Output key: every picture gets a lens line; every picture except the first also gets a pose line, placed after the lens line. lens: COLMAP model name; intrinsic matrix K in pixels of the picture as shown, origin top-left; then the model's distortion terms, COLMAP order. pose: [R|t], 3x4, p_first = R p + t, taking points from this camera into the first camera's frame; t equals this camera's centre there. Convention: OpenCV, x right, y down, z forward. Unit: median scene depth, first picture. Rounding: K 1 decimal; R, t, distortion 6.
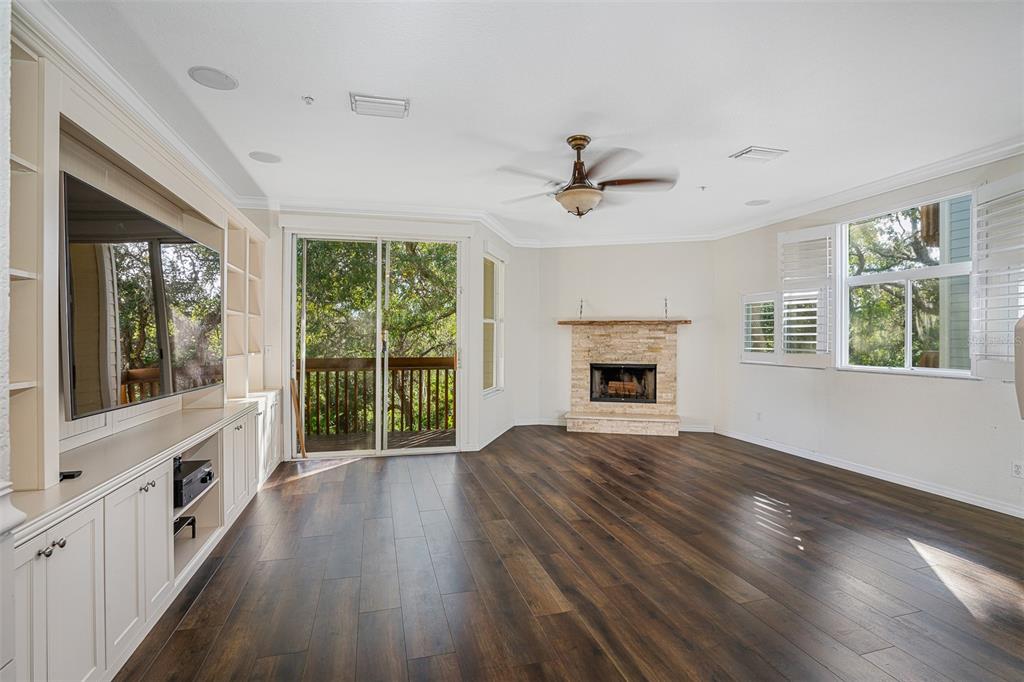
lens RADIAL K [[472.5, 0, 516.6], [0, 472.5, 339.2], [0, 0, 1]] dist [0.001460, 0.000713]
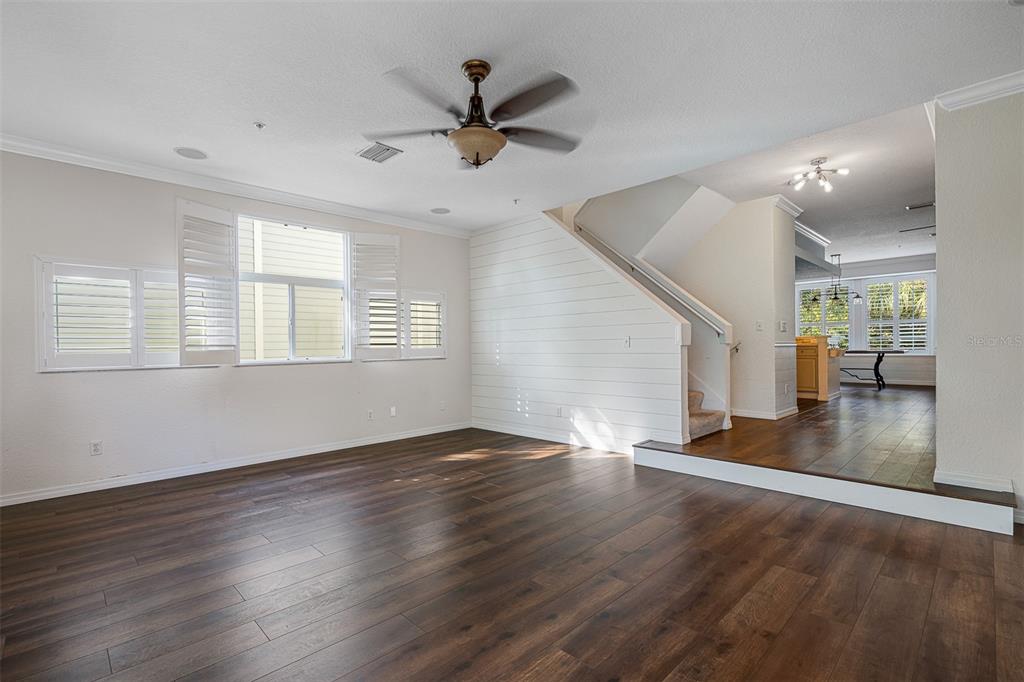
lens RADIAL K [[482.8, 0, 510.3], [0, 482.8, 347.5], [0, 0, 1]] dist [-0.001684, 0.000444]
pose [[-0.468546, 0.003778, 0.883431, -0.324057], [0.018802, 0.999807, 0.005697, 0.024090], [-0.883239, 0.019280, -0.468527, 0.705386]]
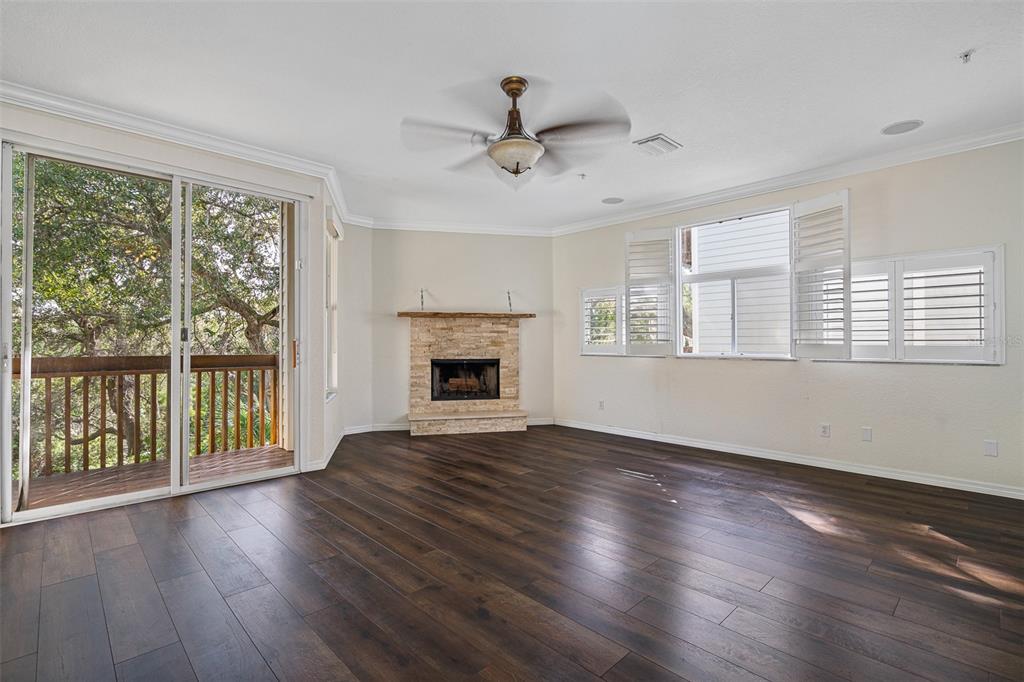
lens RADIAL K [[467.3, 0, 494.2], [0, 467.3, 337.8], [0, 0, 1]] dist [0.013076, 0.000205]
pose [[0.892845, 0.006426, 0.450318, -0.149546], [0.001597, 0.999847, -0.017435, 0.026891], [-0.450361, 0.016286, 0.892698, 0.144179]]
